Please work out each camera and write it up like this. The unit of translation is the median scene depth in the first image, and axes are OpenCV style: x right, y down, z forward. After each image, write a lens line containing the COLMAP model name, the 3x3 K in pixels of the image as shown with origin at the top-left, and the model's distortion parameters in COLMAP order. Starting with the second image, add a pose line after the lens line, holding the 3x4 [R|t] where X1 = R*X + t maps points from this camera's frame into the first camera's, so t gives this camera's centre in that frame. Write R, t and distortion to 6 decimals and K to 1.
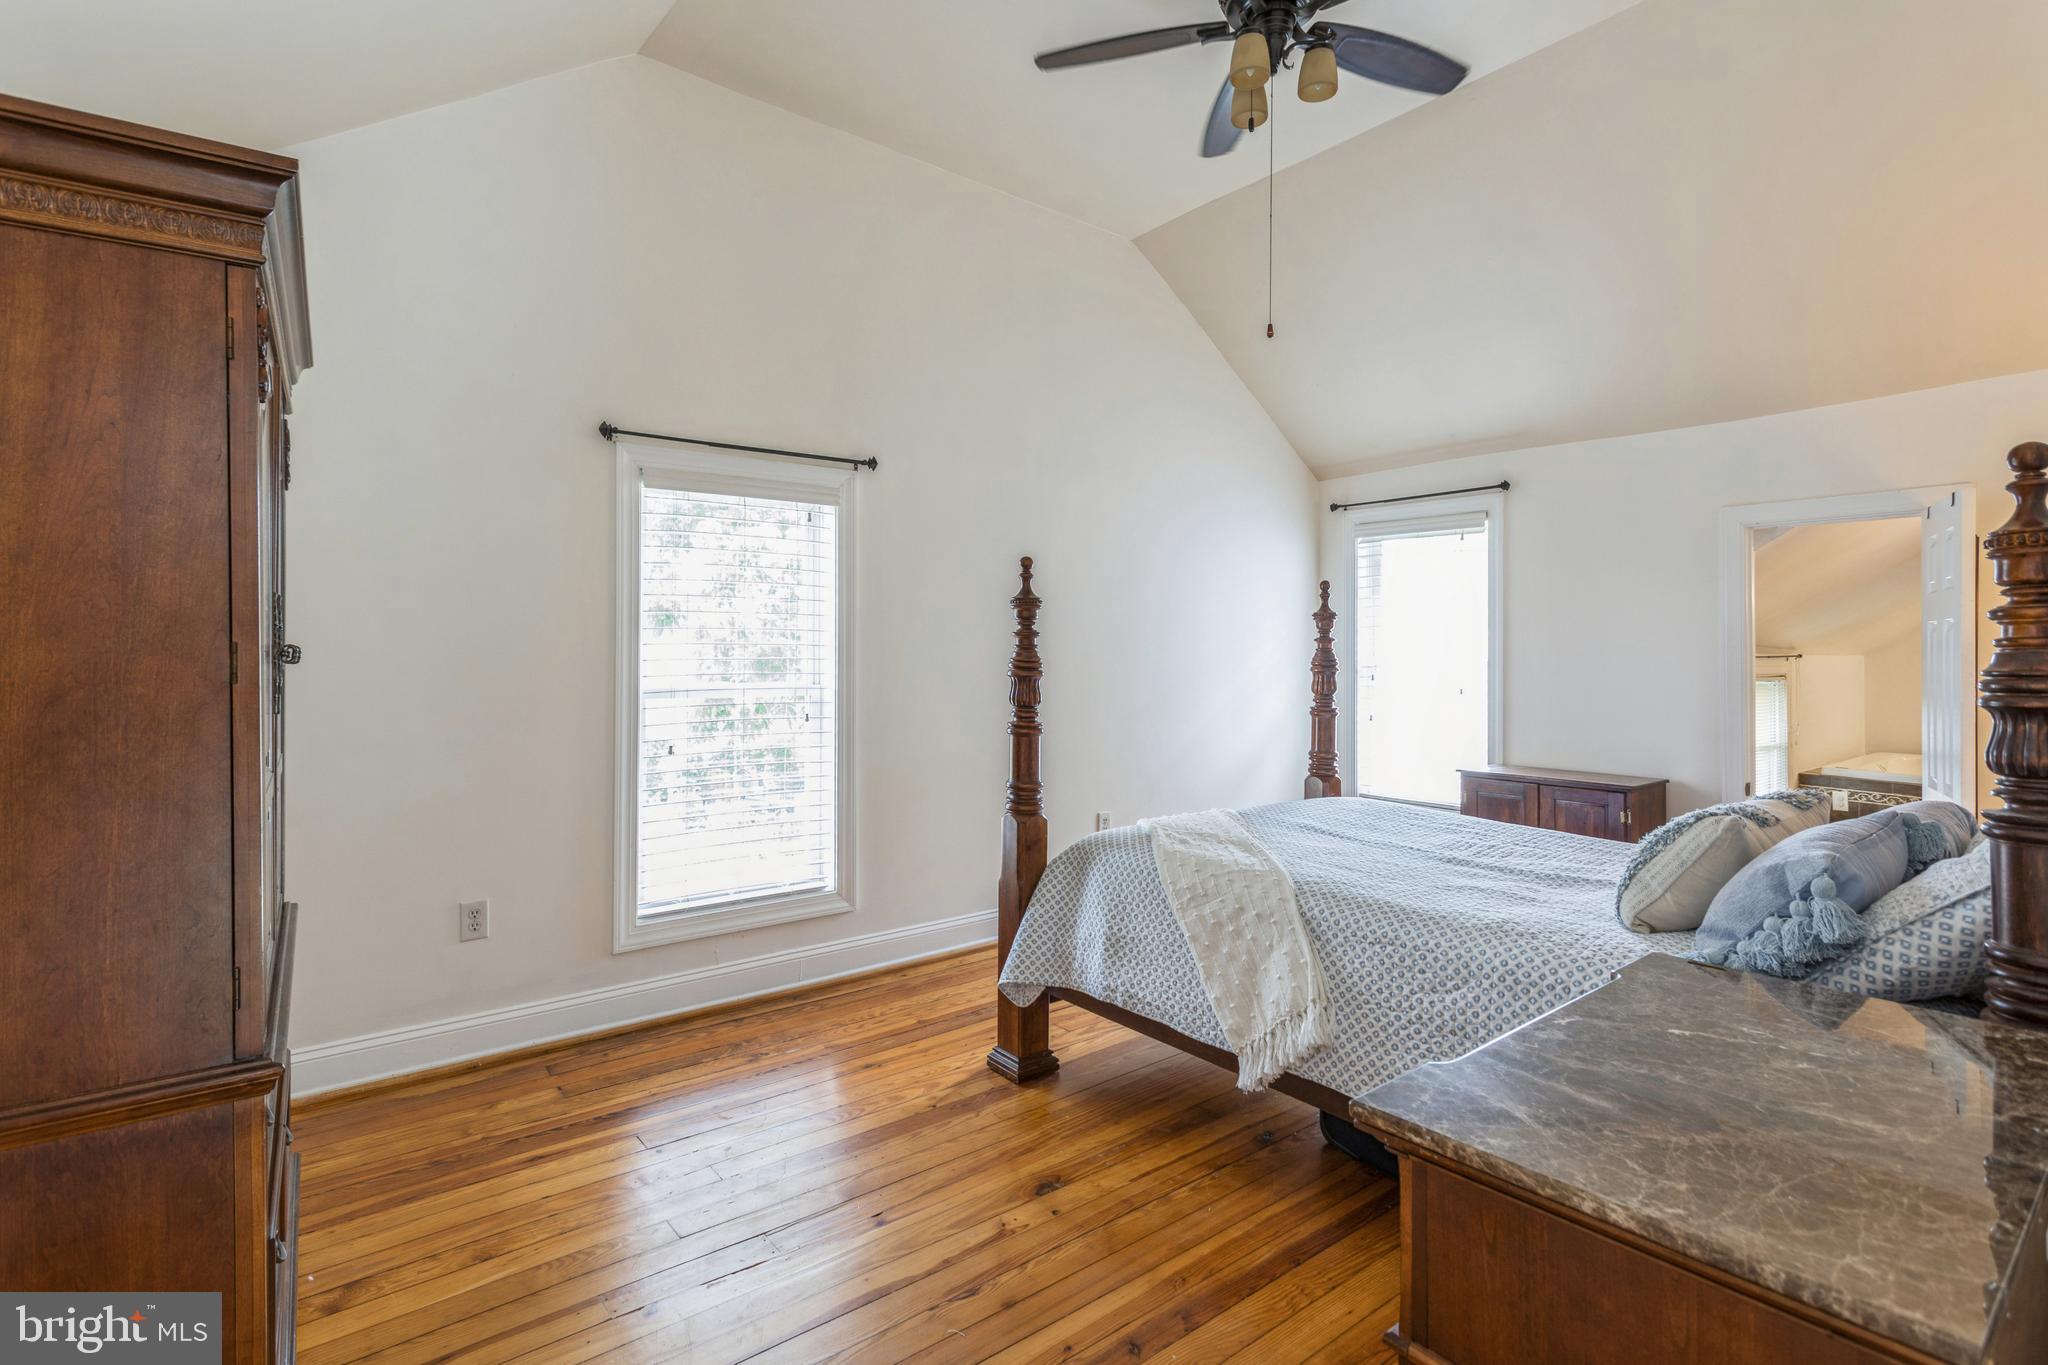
lens RADIAL K [[993.9, 0, 1013.8], [0, 993.9, 664.1], [0, 0, 1]] dist [0.001356, 0.000355]
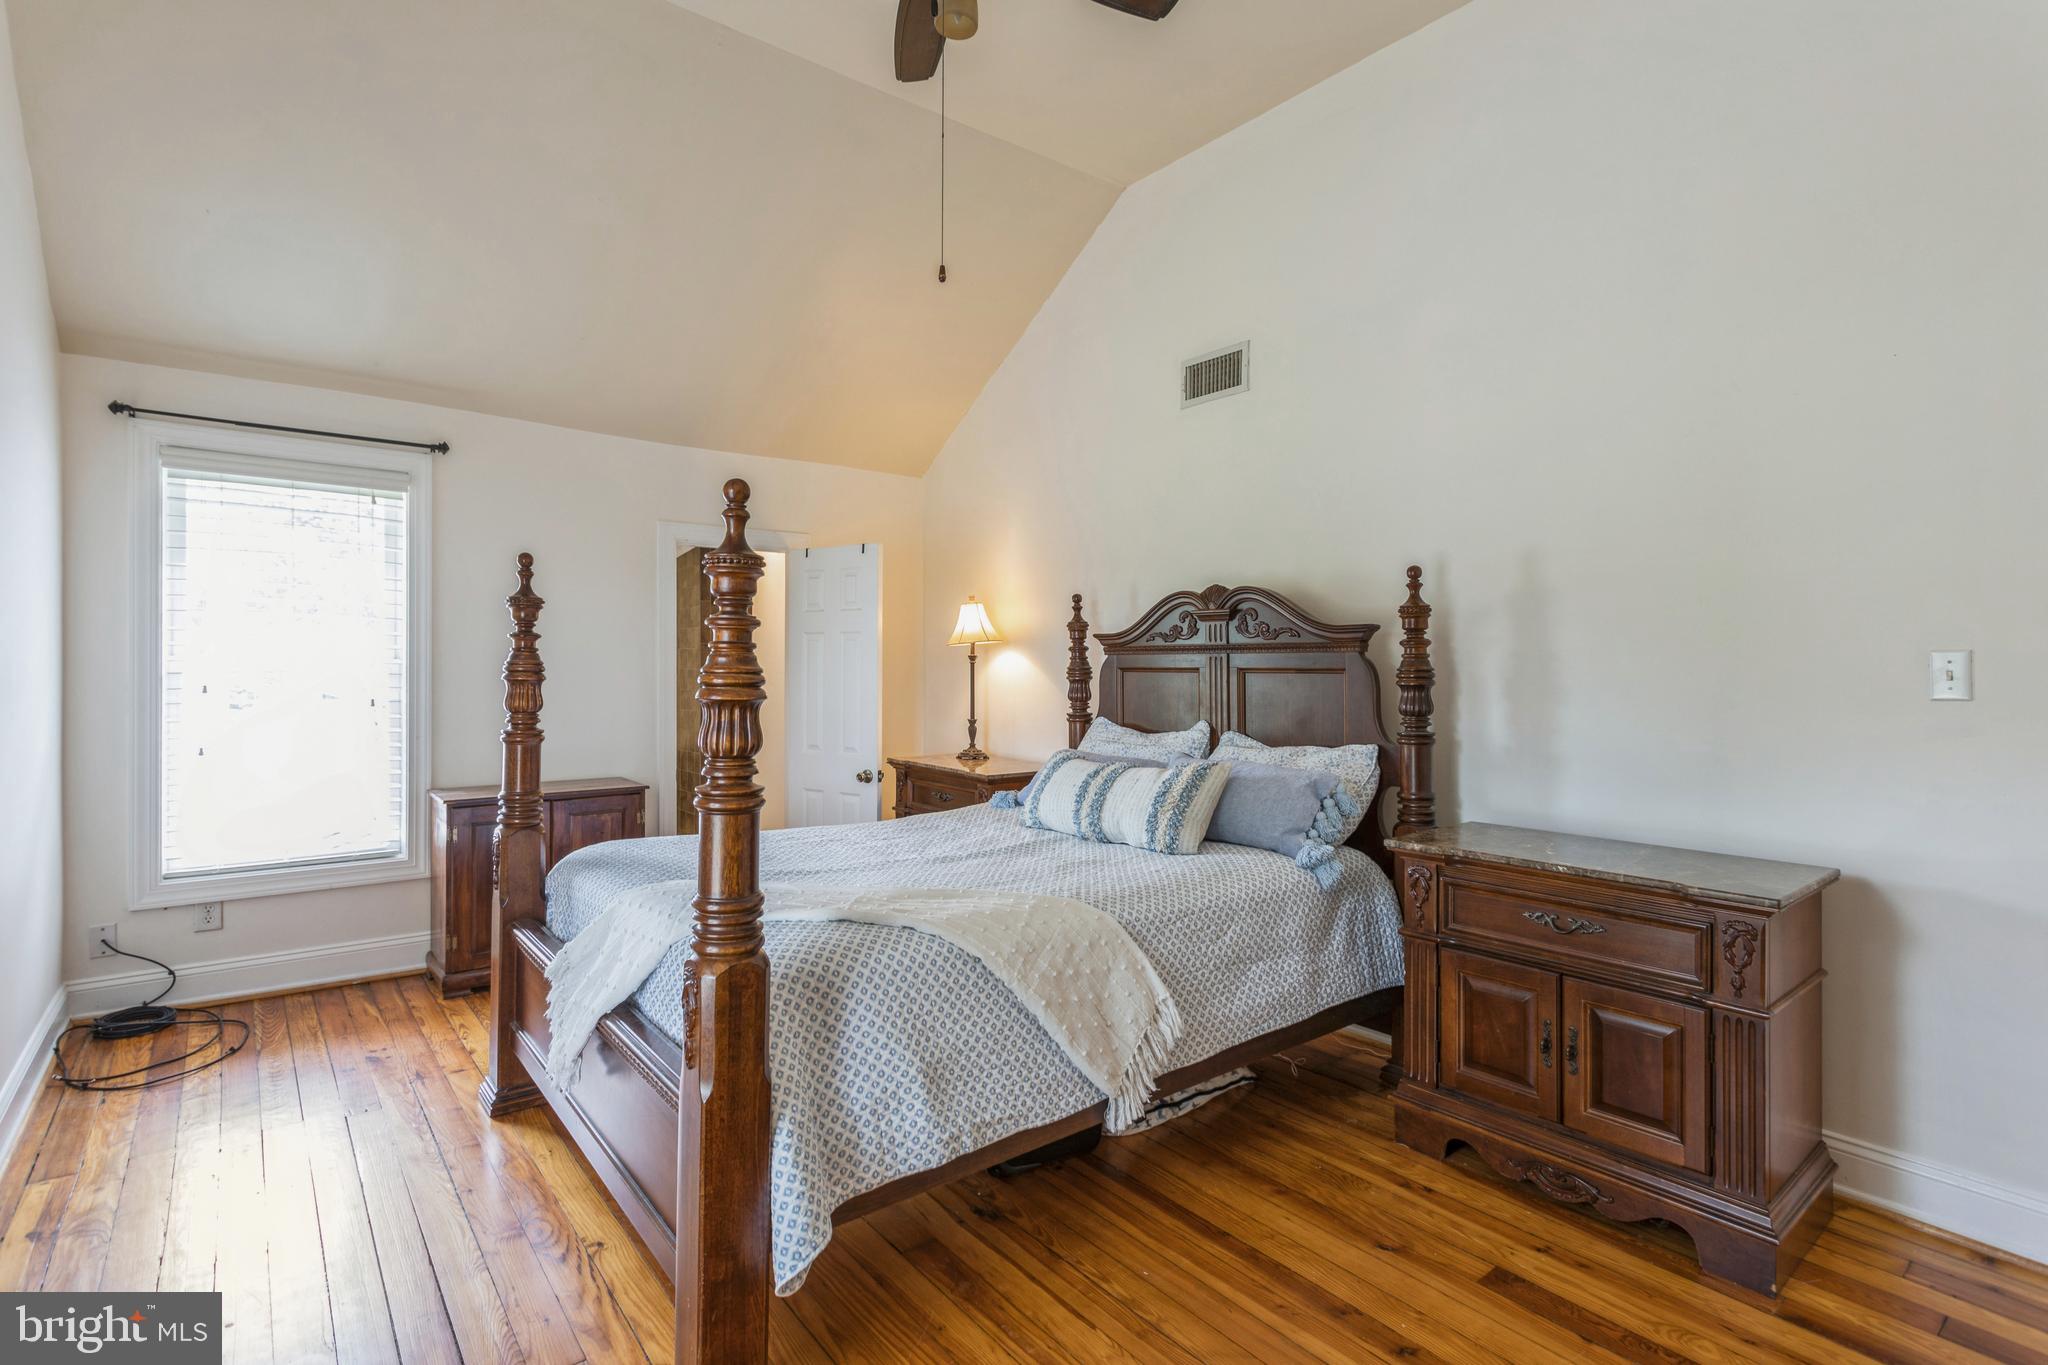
lens RADIAL K [[971.0, 0, 1027.2], [0, 971.0, 672.8], [0, 0, 1]] dist [0.003231, 0.000764]
pose [[-0.025265, -0.014413, 0.999577, -0.703826], [0.003399, 0.999889, 0.014503, -0.011513], [-0.999675, 0.003764, -0.025213, 1.170630]]
